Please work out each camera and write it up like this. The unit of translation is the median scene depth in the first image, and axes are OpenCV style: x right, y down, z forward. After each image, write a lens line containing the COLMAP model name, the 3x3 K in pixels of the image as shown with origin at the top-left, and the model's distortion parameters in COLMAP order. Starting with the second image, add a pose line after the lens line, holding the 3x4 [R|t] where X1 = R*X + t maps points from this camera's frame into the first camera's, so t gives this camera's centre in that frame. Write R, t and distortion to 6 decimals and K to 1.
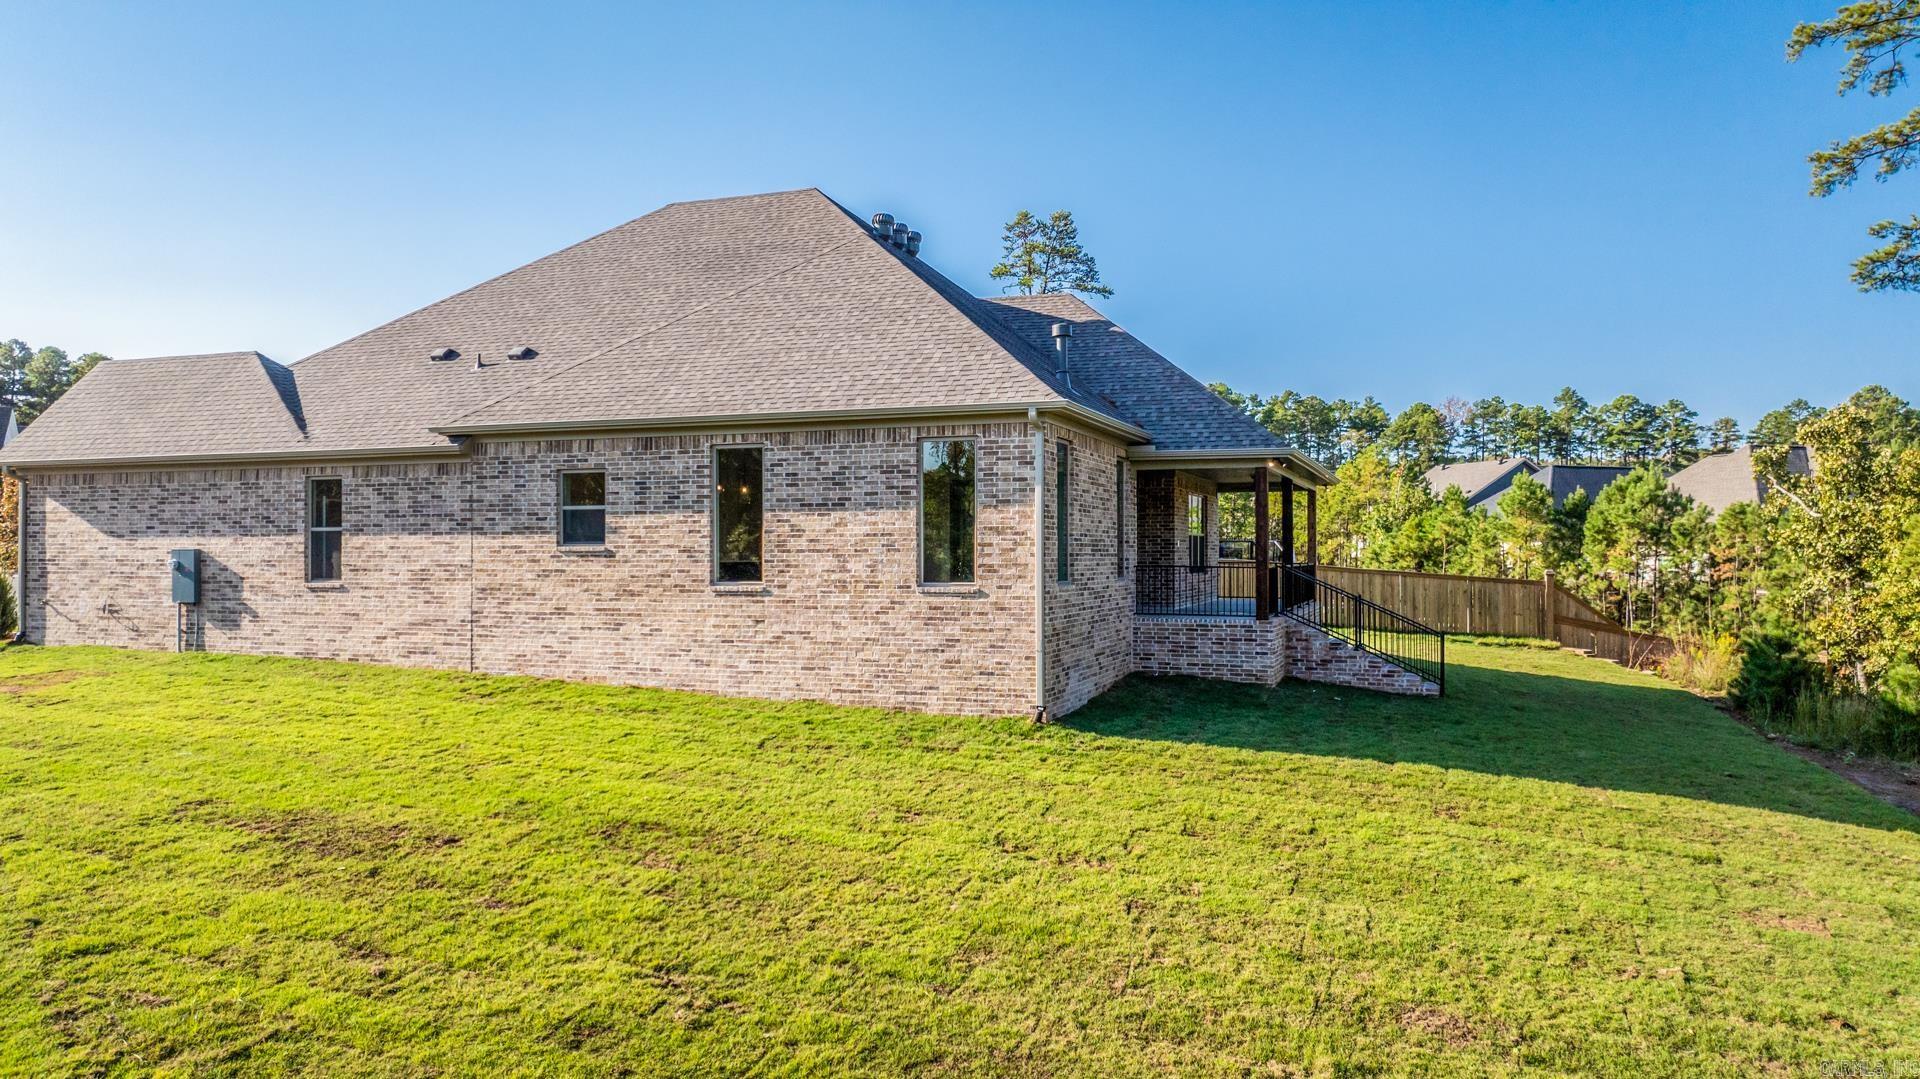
lens RADIAL K [[1344.5, 0, 960.3], [0, 1344.5, 539.1], [0, 0, 1]] dist [-0.022915, 0.010900]
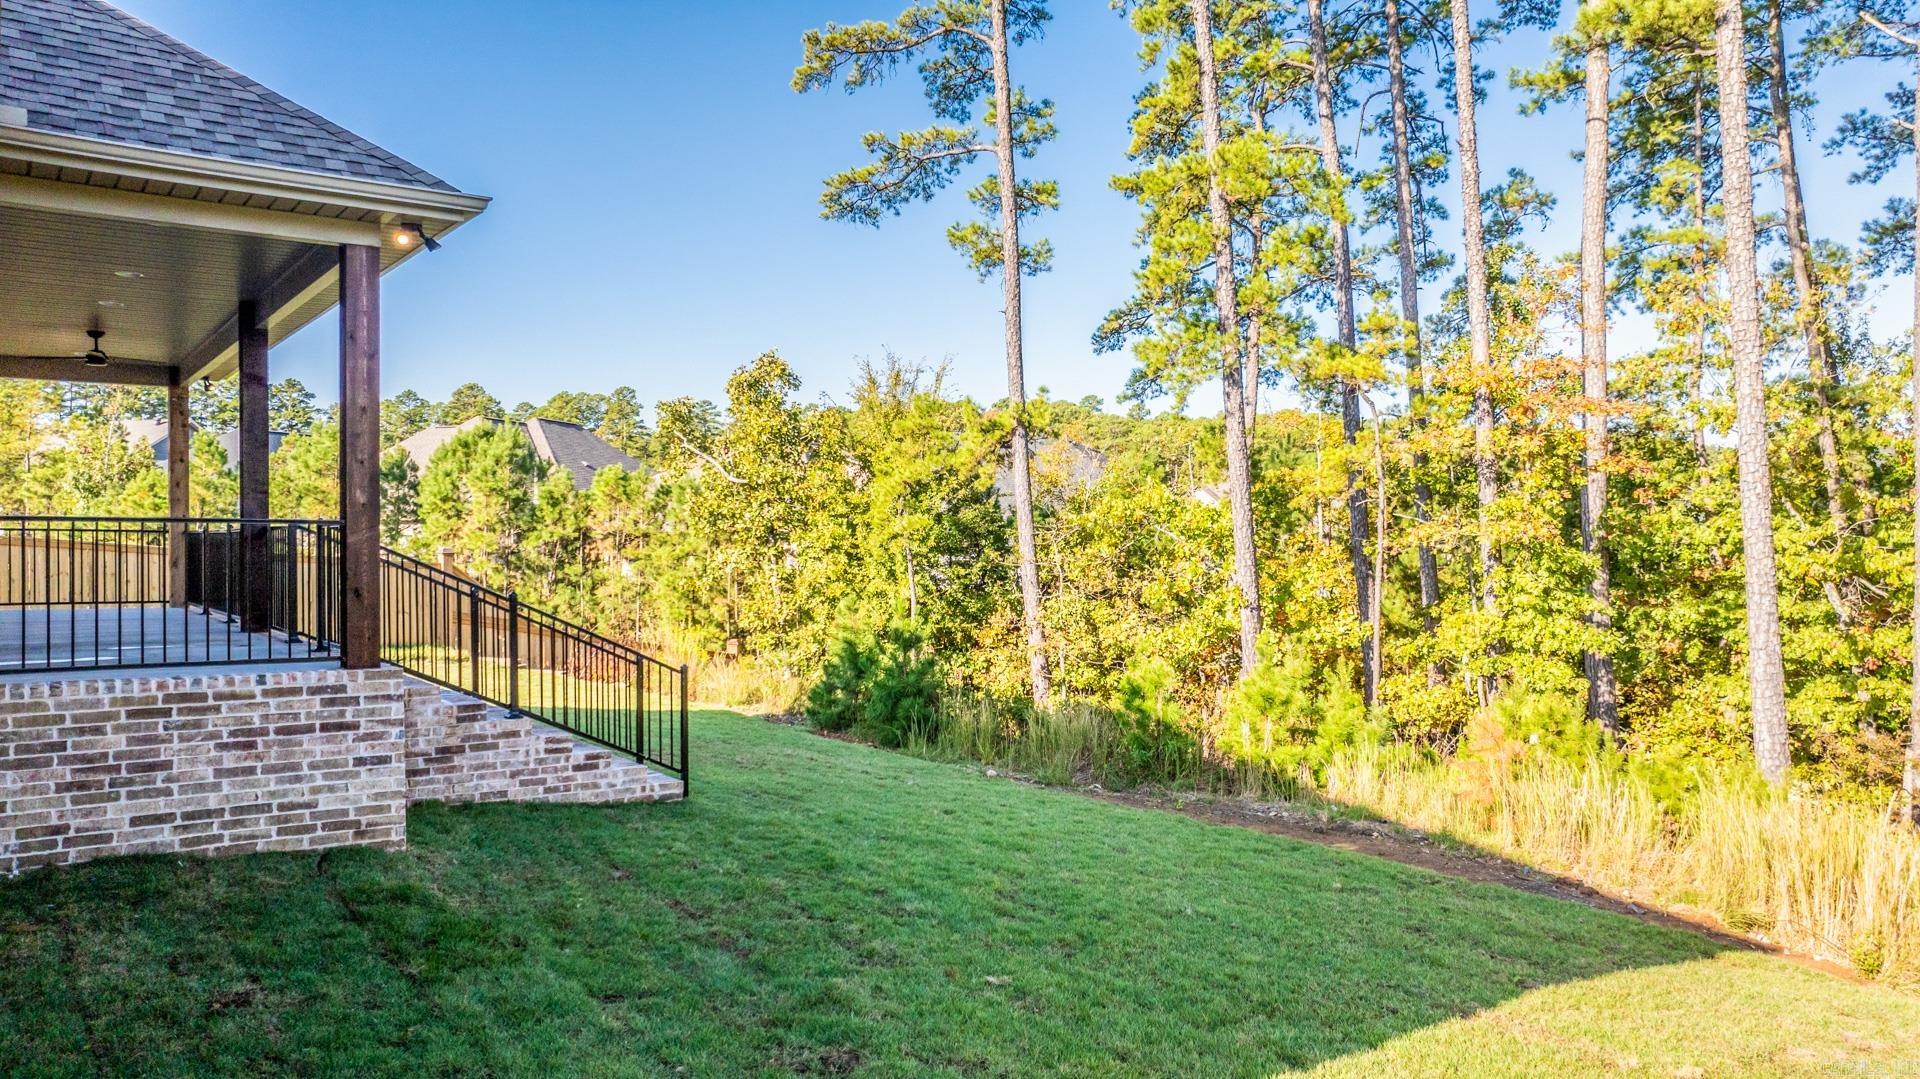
lens RADIAL K [[1344.5, 0, 953.0], [0, 1344.5, 536.1], [0, 0, 1]] dist [-0.022915, 0.010900]
pose [[0.554603, 0.001459, 0.832114, 0.011350], [-0.006192, 0.999978, 0.002373, 0.021988], [-0.832092, -0.006468, 0.554600, 0.640671]]
